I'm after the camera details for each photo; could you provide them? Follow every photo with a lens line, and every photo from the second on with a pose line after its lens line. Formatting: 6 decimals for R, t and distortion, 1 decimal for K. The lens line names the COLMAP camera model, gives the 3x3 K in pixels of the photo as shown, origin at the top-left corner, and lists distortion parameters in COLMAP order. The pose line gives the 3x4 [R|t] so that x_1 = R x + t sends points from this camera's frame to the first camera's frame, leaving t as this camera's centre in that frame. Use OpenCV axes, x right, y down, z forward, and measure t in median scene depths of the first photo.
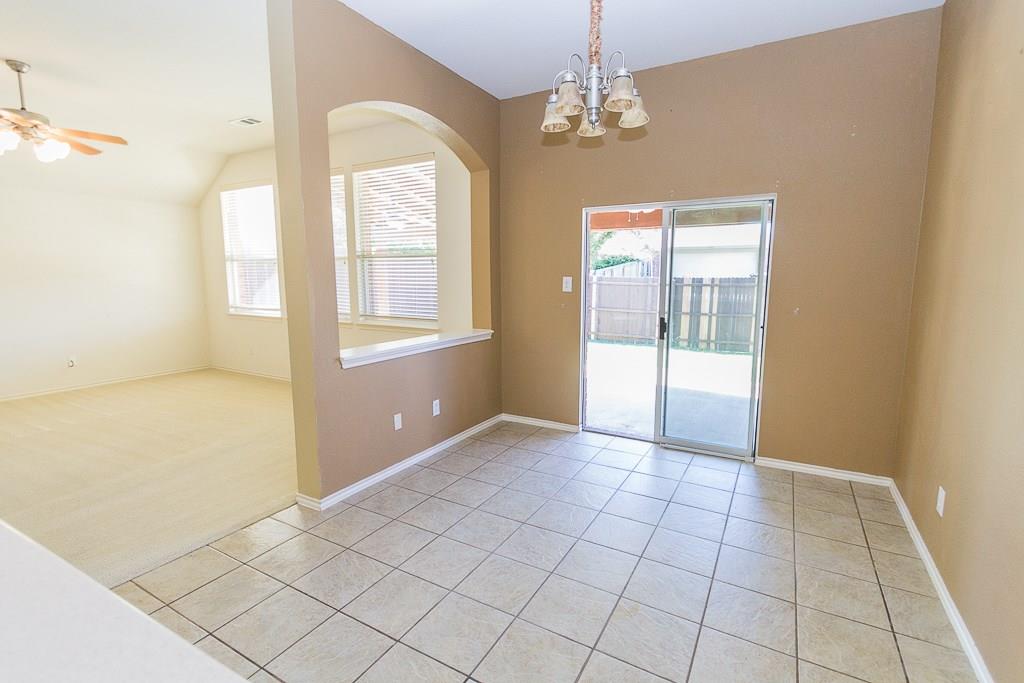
lens RADIAL K [[469.7, 0, 517.6], [0, 469.7, 338.7], [0, 0, 1]] dist [0.009924, -0.003850]
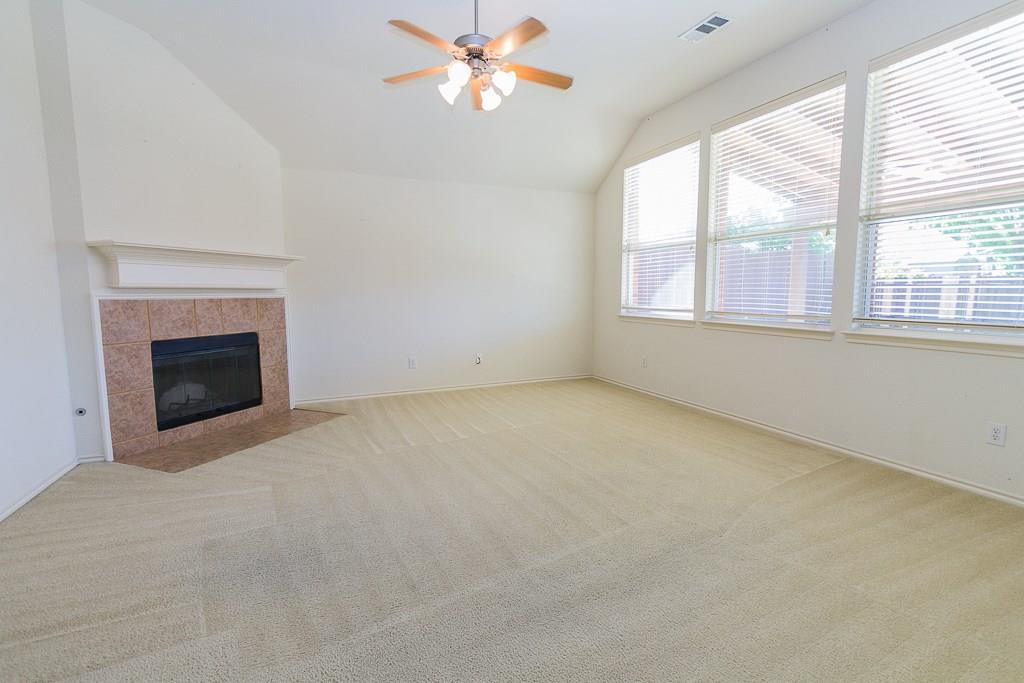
lens RADIAL K [[469.7, 0, 521.5], [0, 469.7, 340.9], [0, 0, 1]] dist [0.009924, -0.003850]
pose [[0.804910, 0.057465, -0.590608, -0.409567], [-0.075367, 0.997140, -0.005694, 0.015198], [0.588592, 0.049095, 0.806938, 0.362334]]
